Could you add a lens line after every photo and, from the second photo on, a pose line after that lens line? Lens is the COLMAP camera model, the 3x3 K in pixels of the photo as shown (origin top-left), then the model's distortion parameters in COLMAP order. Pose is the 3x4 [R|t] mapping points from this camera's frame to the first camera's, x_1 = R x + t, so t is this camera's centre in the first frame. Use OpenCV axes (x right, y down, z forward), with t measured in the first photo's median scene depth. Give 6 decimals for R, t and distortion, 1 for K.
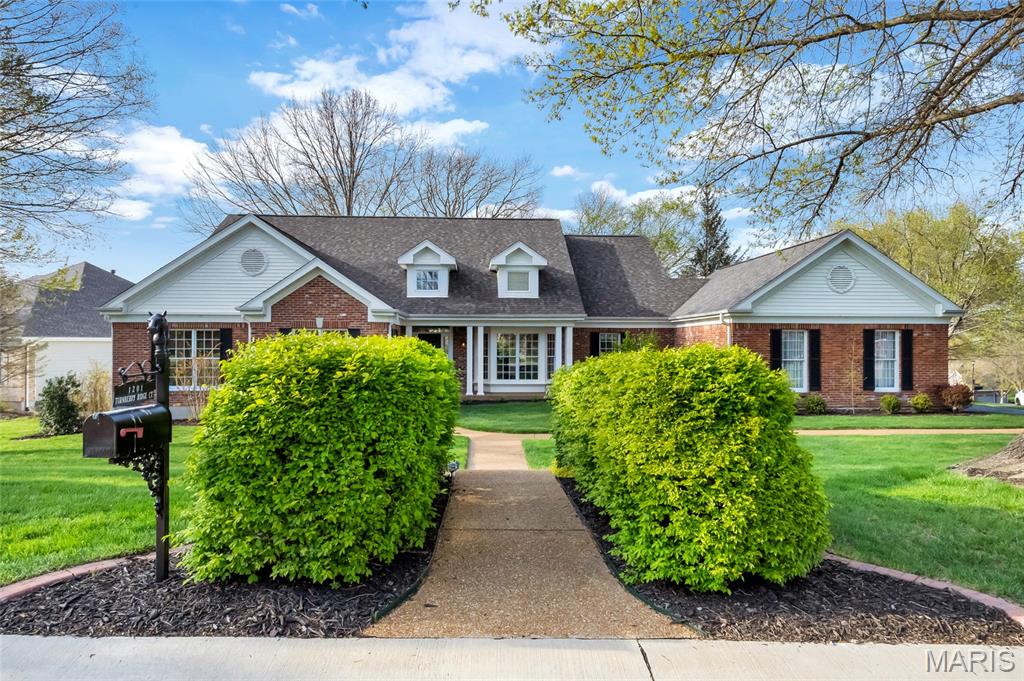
lens RADIAL K [[641.6, 0, 512.0], [0, 641.6, 340.5], [0, 0, 1]] dist [0.007423, 0.001182]
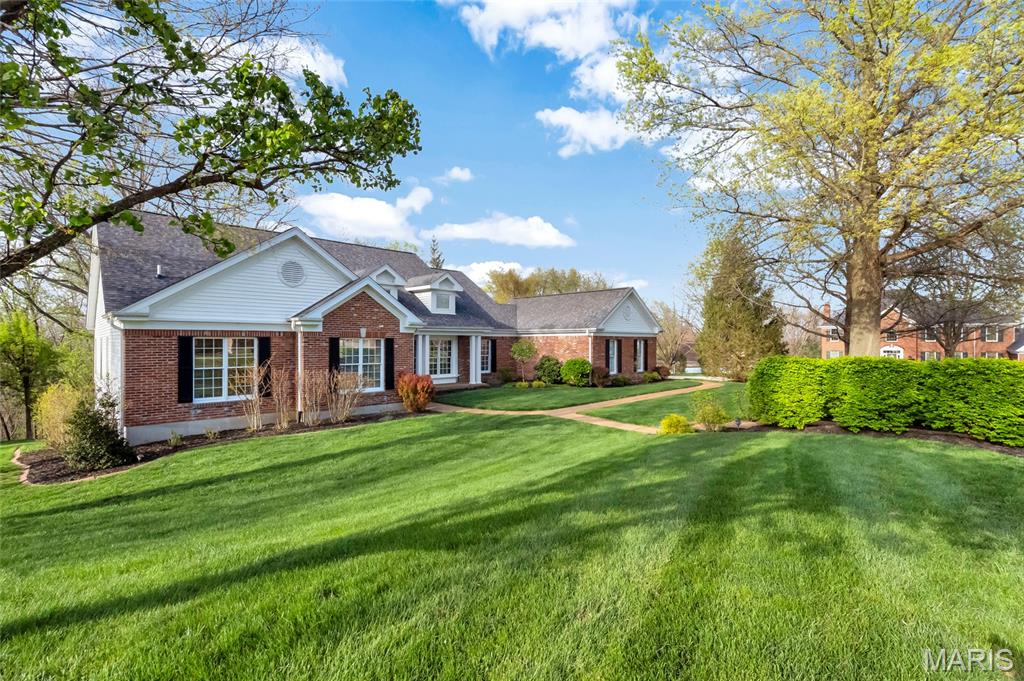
lens RADIAL K [[470.0, 0, 512.9], [0, 470.0, 347.6], [0, 0, 1]] dist [-0.001260, -0.000279]
pose [[0.748879, -0.009302, 0.662641, -0.550918], [-0.003356, 0.999835, 0.017828, -0.014058], [-0.662698, -0.015574, 0.748725, 0.158967]]
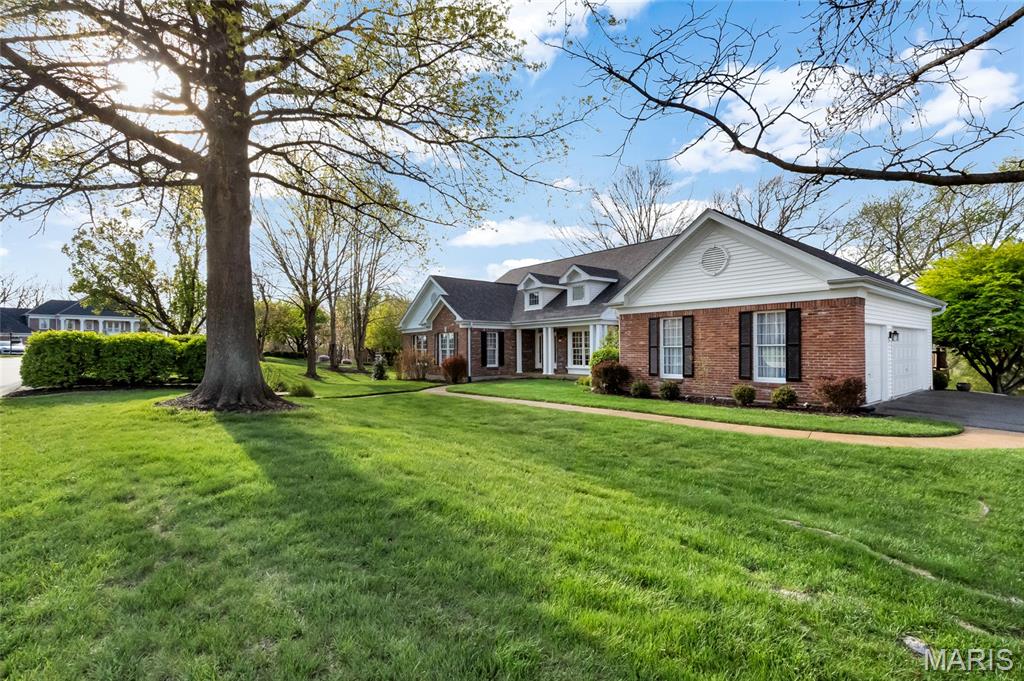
lens RADIAL K [[470.0, 0, 512.9], [0, 470.0, 347.6], [0, 0, 1]] dist [-0.001260, -0.000279]
pose [[0.599181, -0.010635, -0.800543, 0.747127], [0.013794, 0.999900, -0.002959, 0.025561], [0.800495, -0.009270, 0.599268, 0.291456]]
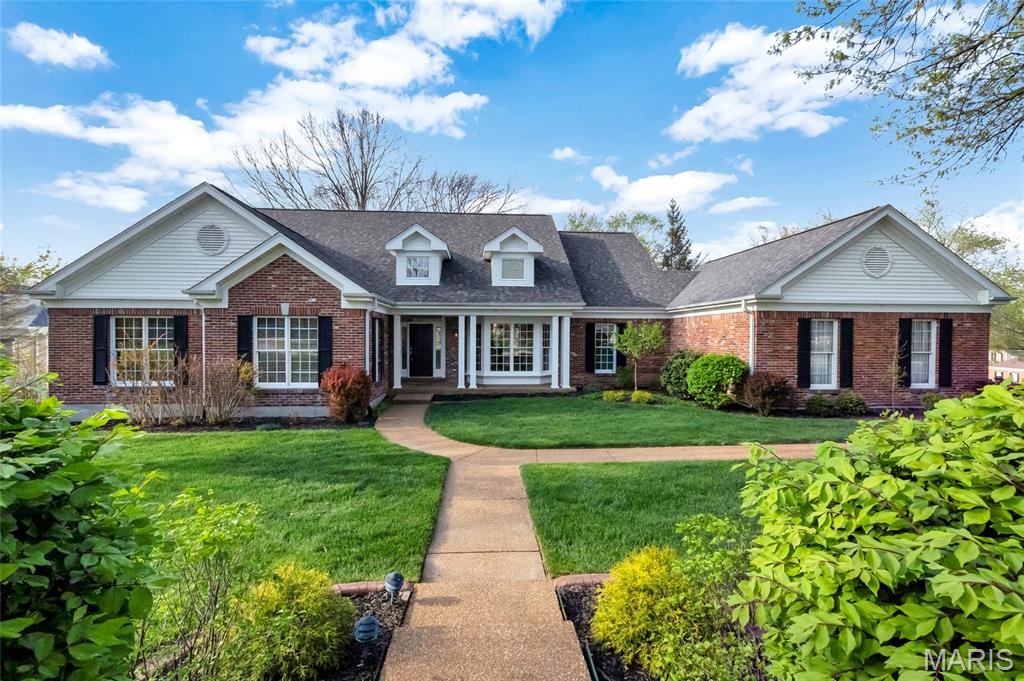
lens RADIAL K [[470.0, 0, 512.9], [0, 470.0, 347.6], [0, 0, 1]] dist [-0.001260, -0.000279]
pose [[0.999848, 0.002089, 0.017300, -0.002153], [-0.002623, 0.999518, 0.030925, 0.003504], [-0.017227, -0.030965, 0.999372, 0.299655]]
